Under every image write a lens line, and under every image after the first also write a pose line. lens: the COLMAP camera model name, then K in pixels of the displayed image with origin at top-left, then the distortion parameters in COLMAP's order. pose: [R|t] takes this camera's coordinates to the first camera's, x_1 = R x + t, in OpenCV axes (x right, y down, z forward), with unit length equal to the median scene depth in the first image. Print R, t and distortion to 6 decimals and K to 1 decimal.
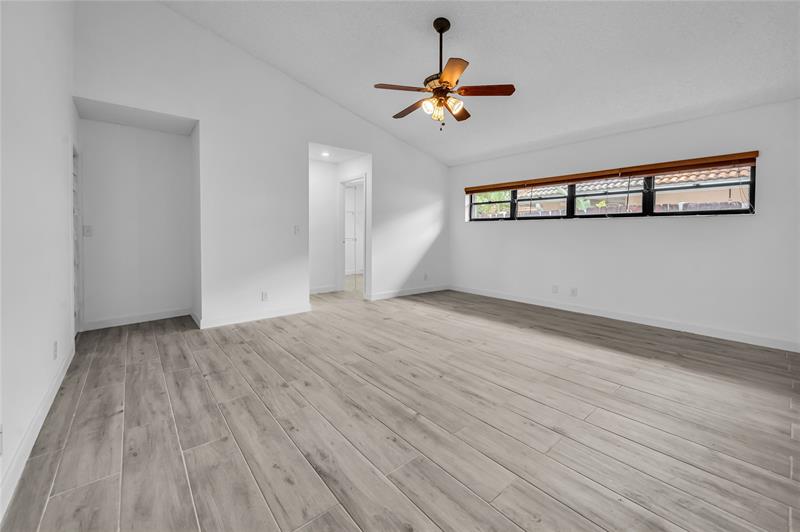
lens RADIAL K [[328.1, 0, 402.2], [0, 328.1, 238.3], [0, 0, 1]] dist [0.002122, 0.006738]
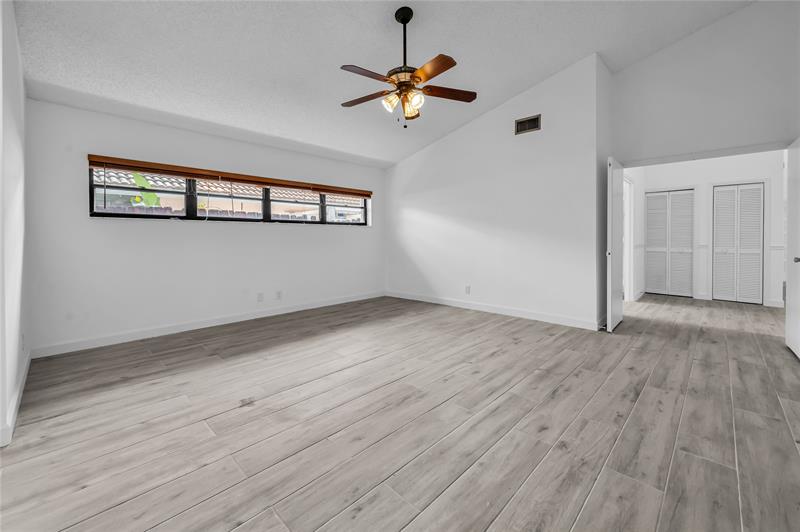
lens RADIAL K [[328.1, 0, 402.2], [0, 328.1, 238.3], [0, 0, 1]] dist [0.002122, 0.006738]
pose [[-0.111280, -0.011916, 0.993718, -0.921896], [0.015337, 0.999788, 0.013706, -0.033577], [-0.993671, 0.016766, -0.111074, 1.255949]]
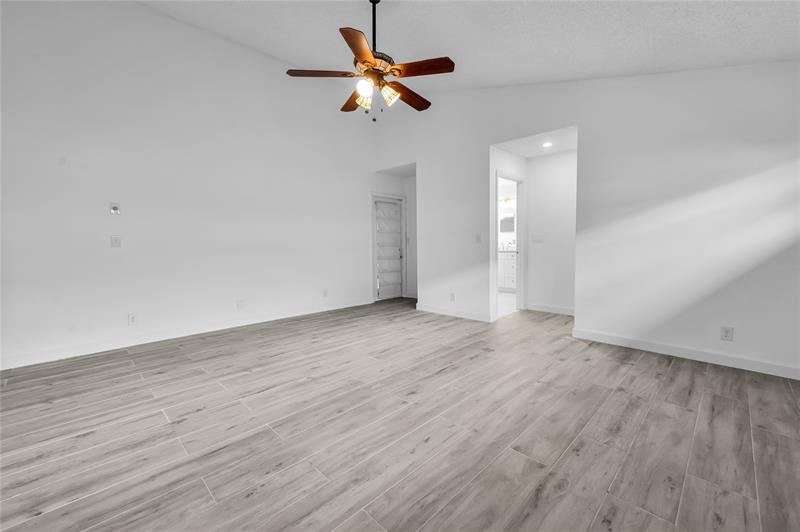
lens RADIAL K [[320.4, 0, 400.0], [0, 320.4, 266.0], [0, 0, 1]] dist [-0.002006, -0.000139]
pose [[0.100767, 0.071292, -0.992352, 1.078328], [-0.004611, 0.997452, 0.071191, -0.020063], [0.994899, -0.002598, 0.100839, 1.103214]]
